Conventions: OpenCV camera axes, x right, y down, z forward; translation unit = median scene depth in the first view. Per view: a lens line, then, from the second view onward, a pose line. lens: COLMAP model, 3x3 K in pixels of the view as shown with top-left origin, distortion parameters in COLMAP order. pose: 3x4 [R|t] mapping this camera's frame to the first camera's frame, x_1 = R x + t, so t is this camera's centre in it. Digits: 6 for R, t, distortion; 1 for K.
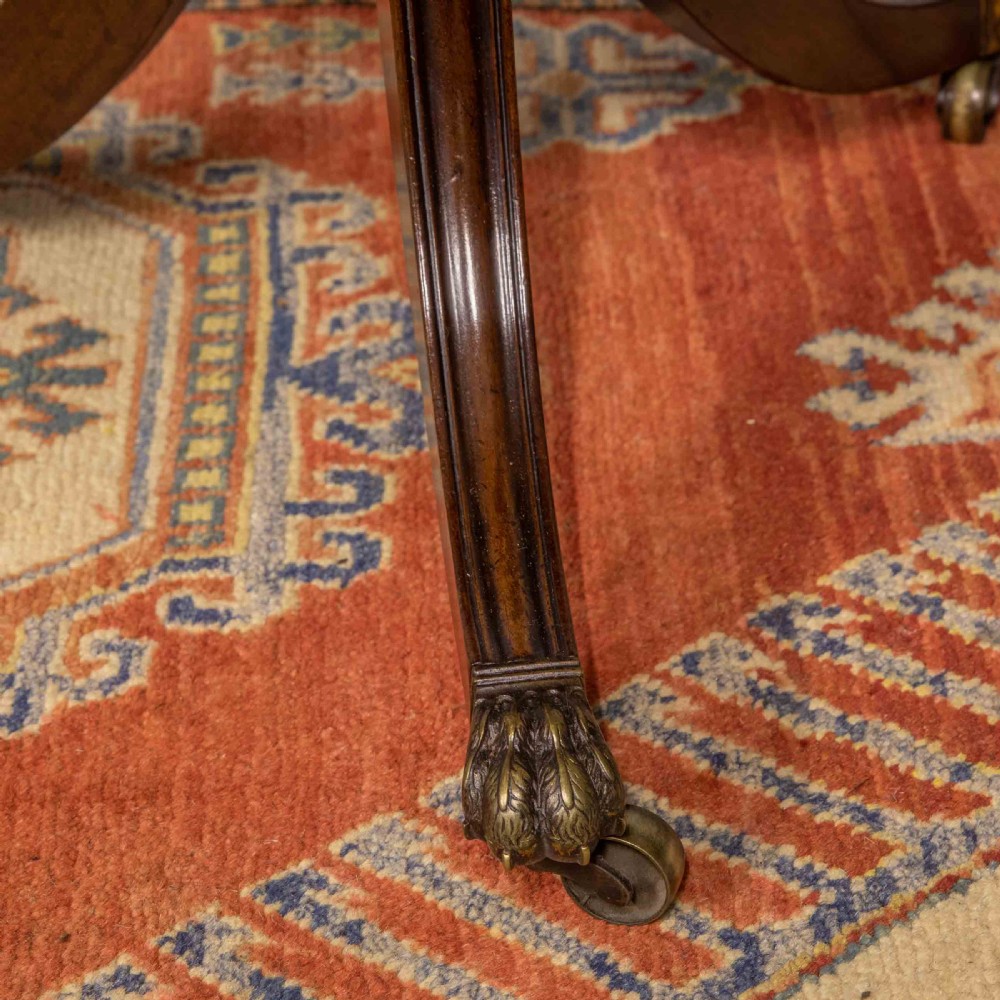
lens RADIAL K [[3146.6, 0, 500.9], [0, 3146.6, 499.9], [0, 0, 1]] dist [0.054691, 1.680622]
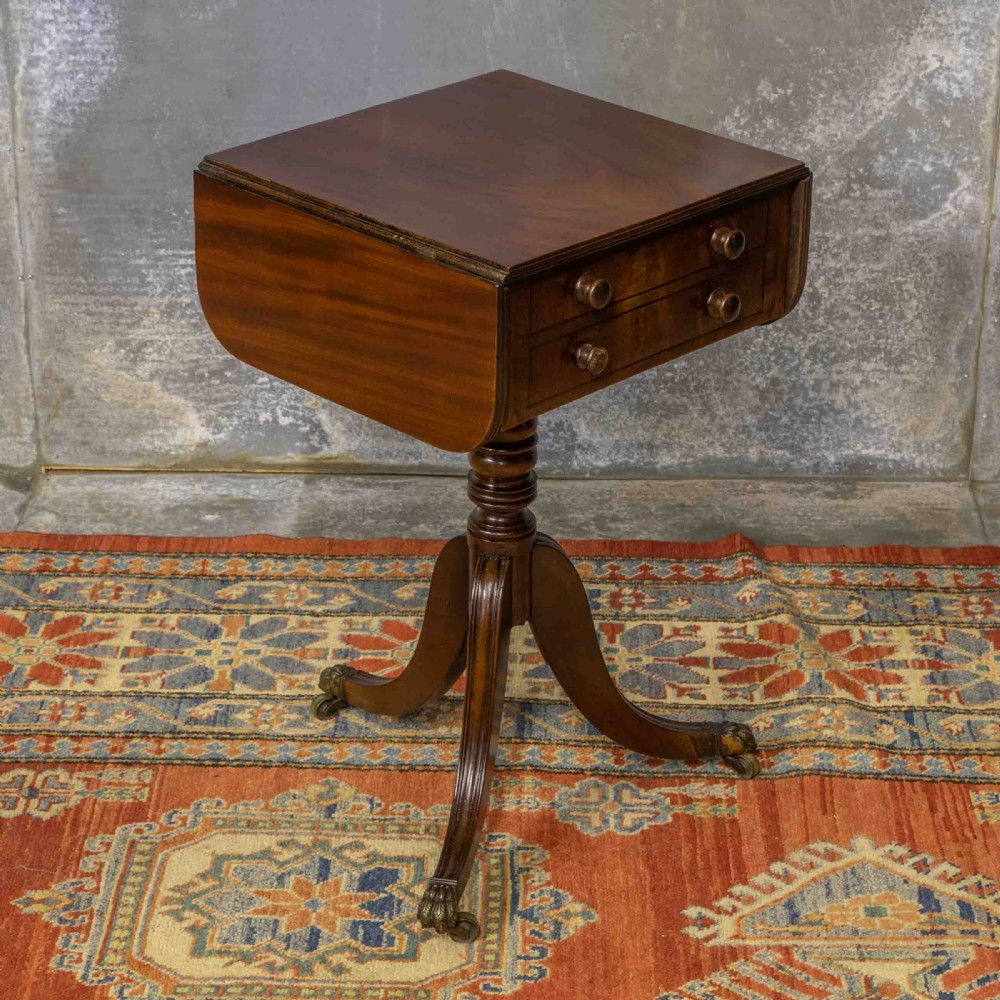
lens RADIAL K [[2697.6, 0, 537.3], [0, 2697.6, 414.2], [0, 0, 1]] dist [0.055357, 0.226977]
pose [[0.998864, 0.041425, -0.023554, -0.005153], [-0.045021, 0.982353, -0.181535, -0.040072], [0.015618, 0.182389, 0.983102, -1.754201]]
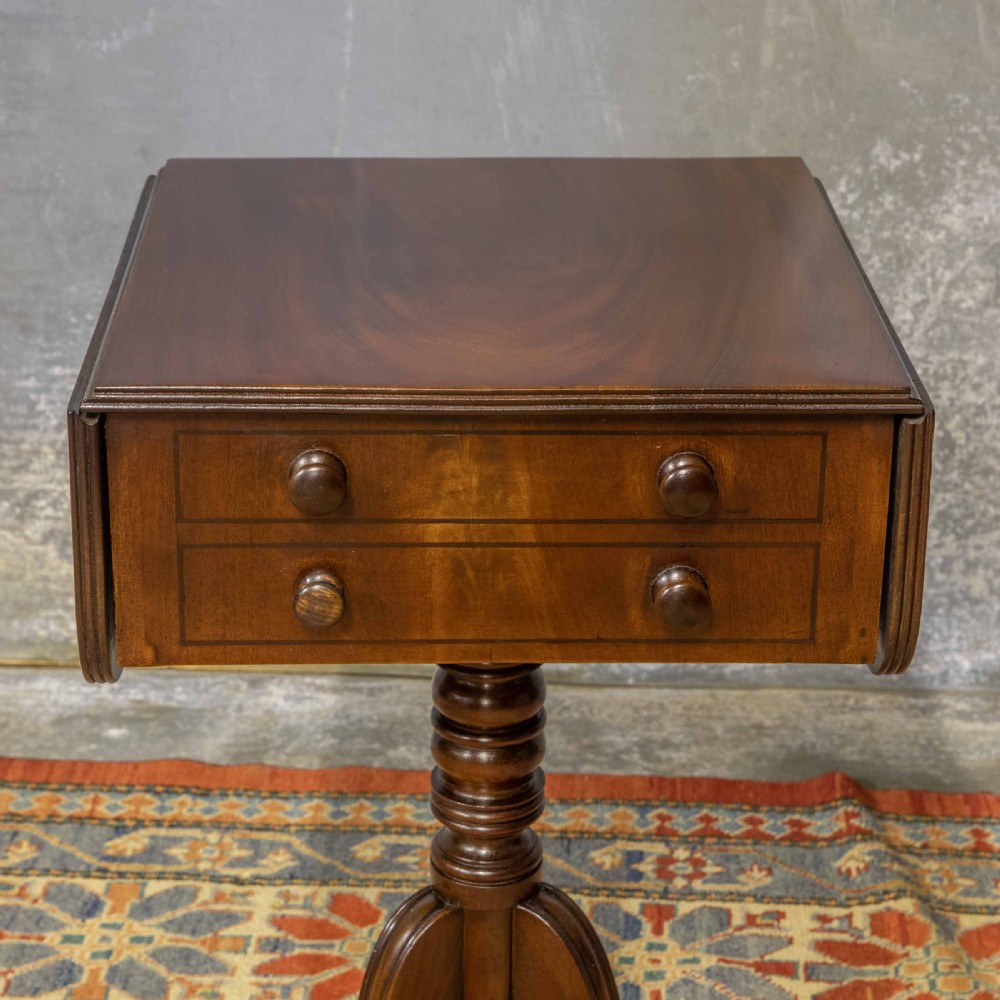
lens RADIAL K [[2594.2, 0, 494.9], [0, 2594.2, 465.9], [0, 0, 1]] dist [0.112850, -0.062805]
pose [[0.996095, 0.054289, -0.069624, 0.013864], [-0.068035, 0.974589, -0.213420, -0.269847], [0.056269, 0.217324, 0.974476, -0.736037]]
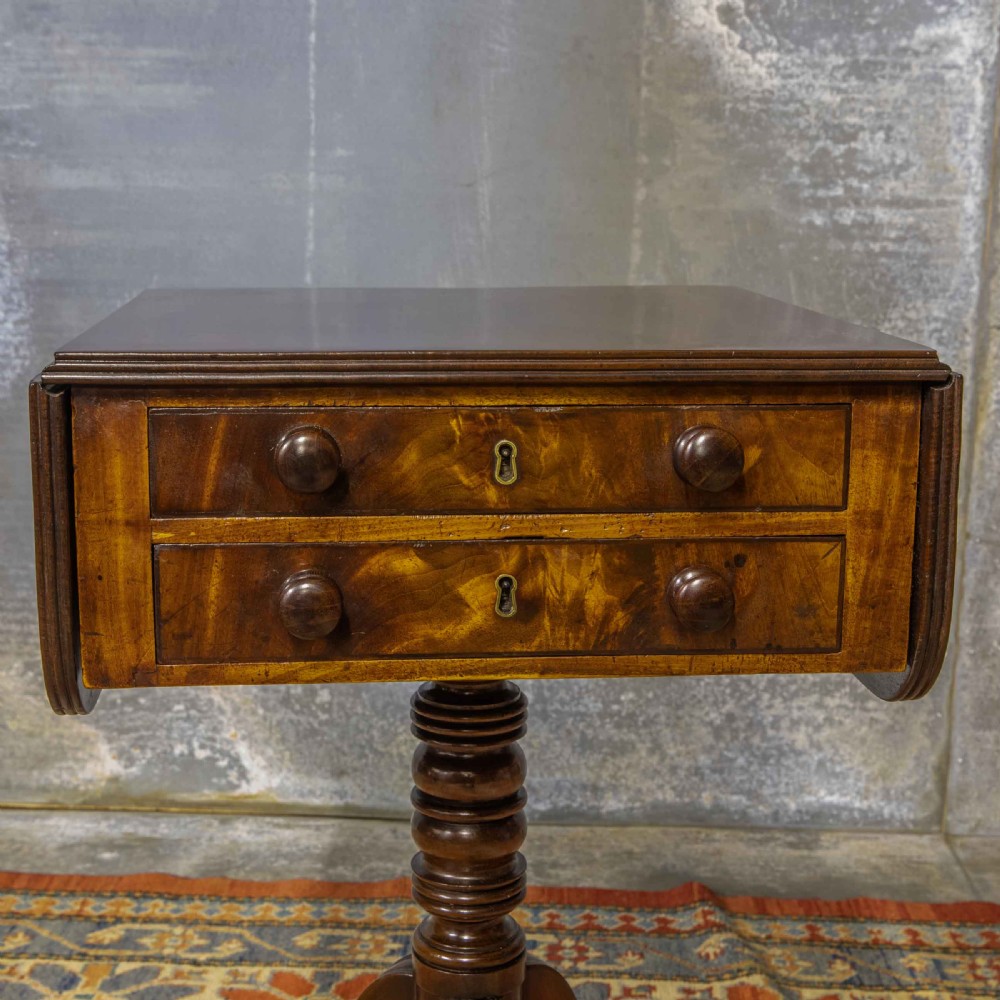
lens RADIAL K [[1690.2, 0, 476.9], [0, 1690.2, 499.3], [0, 0, 1]] dist [0.009606, 0.085248]
pose [[0.997175, 0.048294, -0.057524, 0.020598], [-0.067027, 0.917784, -0.391382, -0.161434], [0.033893, 0.394132, 0.918429, -0.253058]]
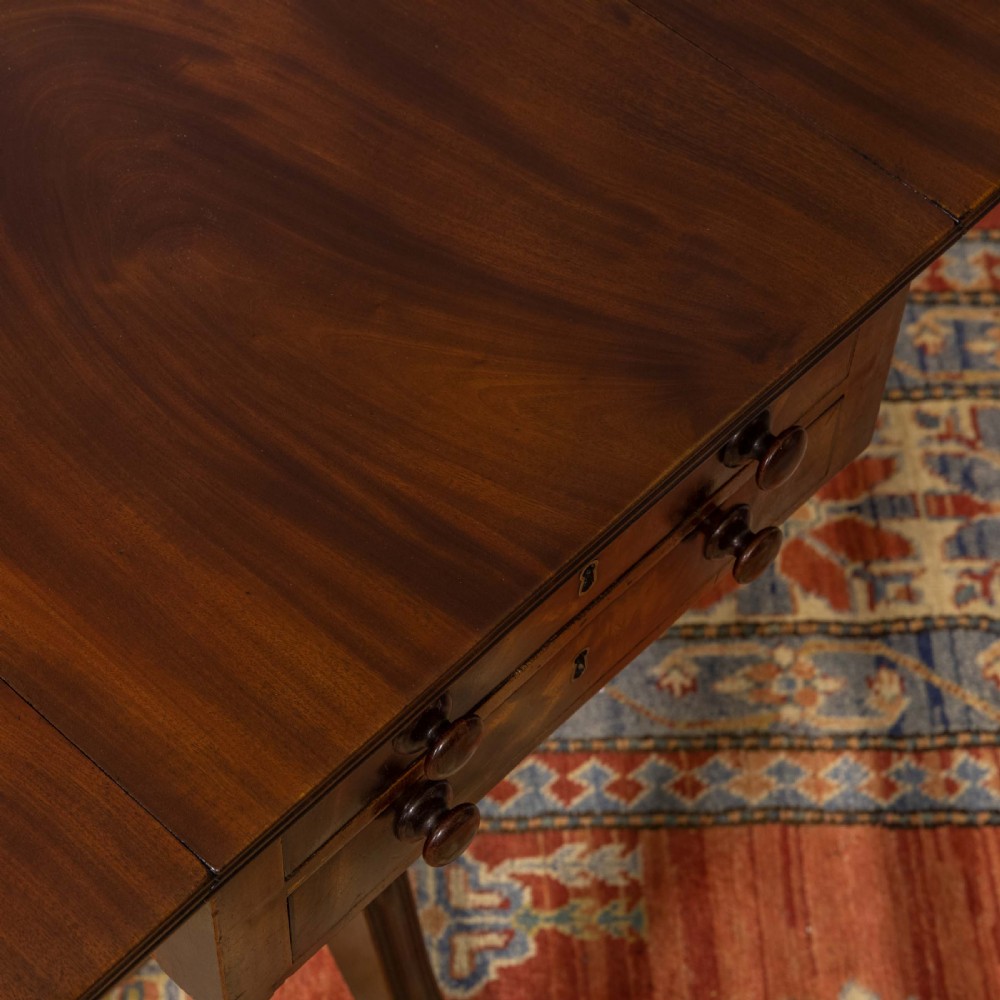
lens RADIAL K [[2677.1, 0, 371.7], [0, 2677.1, 499.3], [0, 0, 1]] dist [0.063898, 0.765849]
pose [[0.999714, 0.014220, 0.019203, -0.052385], [-0.019942, 0.939242, 0.342677, -0.993242], [-0.013163, -0.342962, 0.939257, -0.339806]]
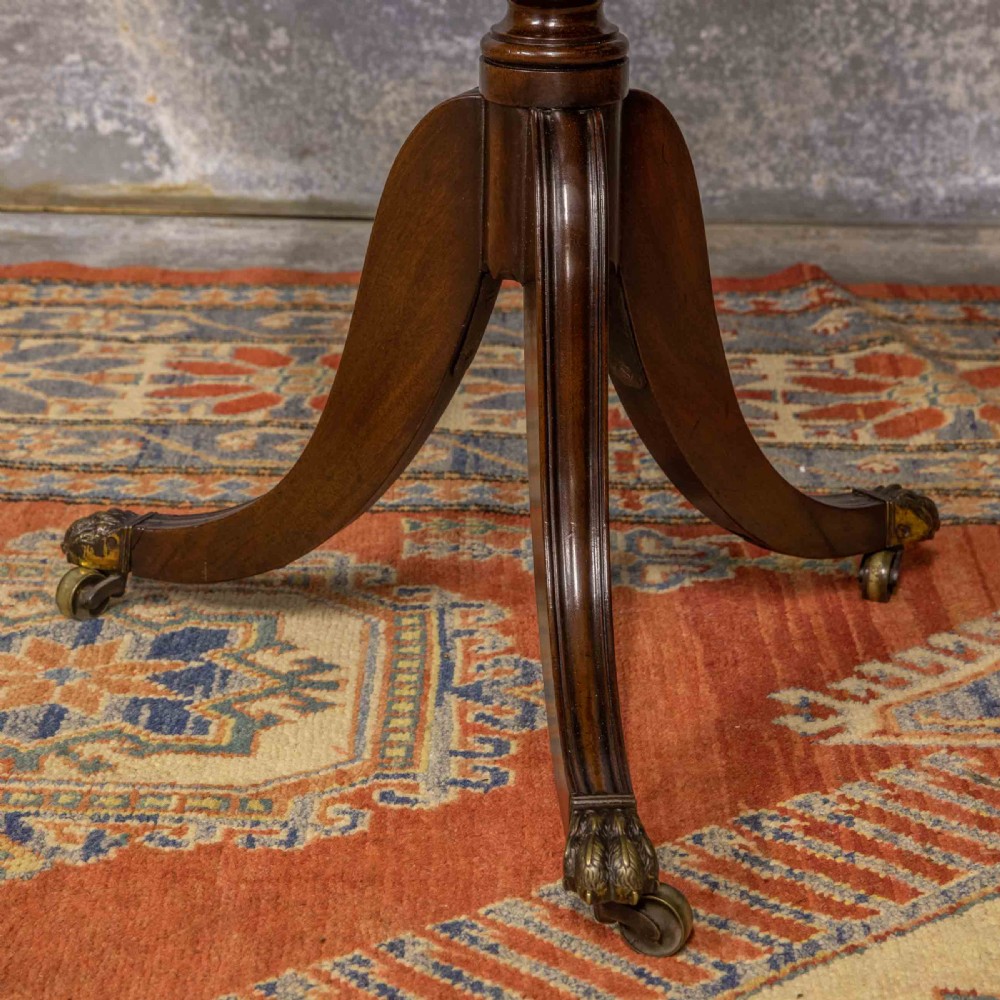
lens RADIAL K [[2557.5, 0, 405.6], [0, 2557.5, 498.7], [0, 0, 1]] dist [0.129964, 0.272579]
pose [[0.997225, 0.052563, -0.052728, -0.026829], [-0.064212, 0.965645, -0.251805, 0.201122], [0.037681, 0.254492, 0.966340, -0.305598]]
